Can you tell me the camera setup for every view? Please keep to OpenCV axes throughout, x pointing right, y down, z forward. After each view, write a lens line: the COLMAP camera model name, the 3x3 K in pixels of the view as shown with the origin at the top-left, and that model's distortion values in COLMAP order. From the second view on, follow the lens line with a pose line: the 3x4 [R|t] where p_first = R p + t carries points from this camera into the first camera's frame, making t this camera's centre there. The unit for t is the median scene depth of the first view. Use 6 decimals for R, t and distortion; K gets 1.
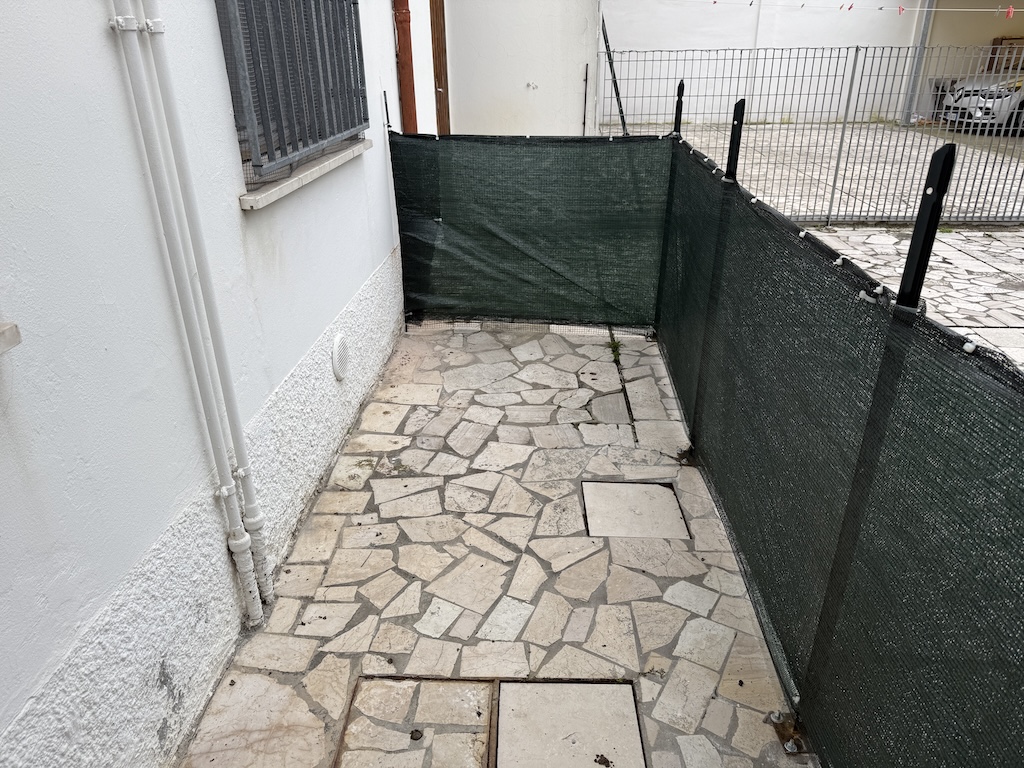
lens RADIAL K [[721.5, 0, 512.5], [0, 721.5, 391.0], [0, 0, 1]] dist [0.068609, -0.072404]
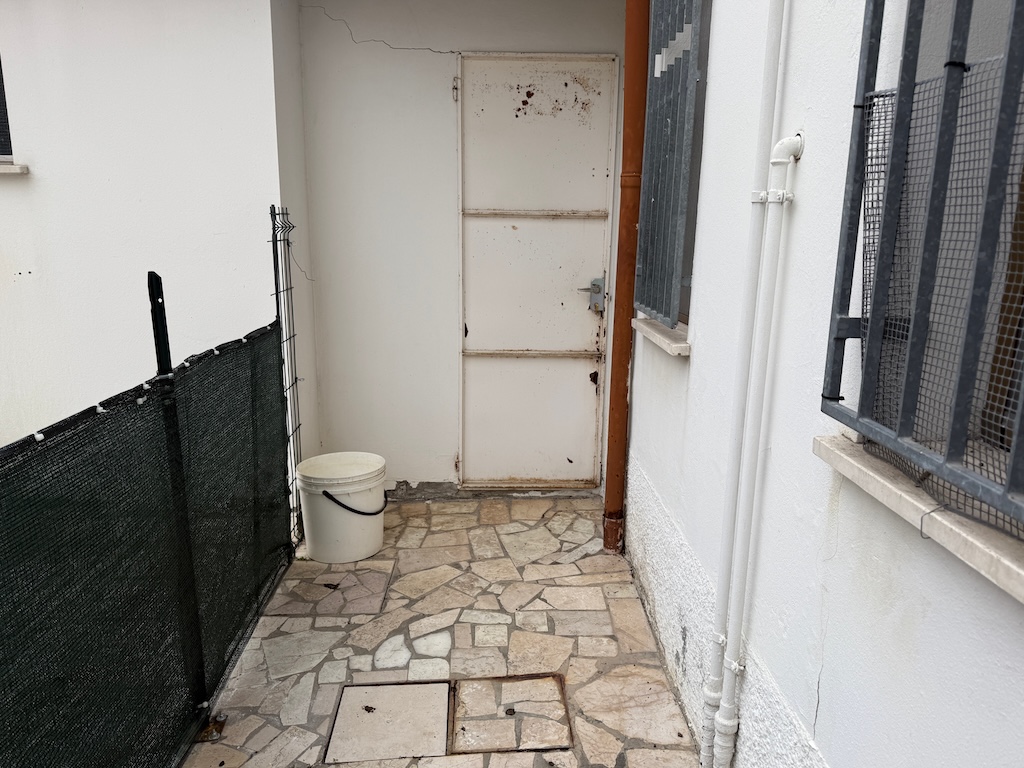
lens RADIAL K [[721.5, 0, 512.5], [0, 721.5, 391.0], [0, 0, 1]] dist [0.068609, -0.072404]
pose [[-0.997383, 0.018876, -0.069787, -0.052940], [-0.028169, 0.787550, 0.615606, -0.740013], [0.066581, 0.615961, -0.784958, 1.591171]]
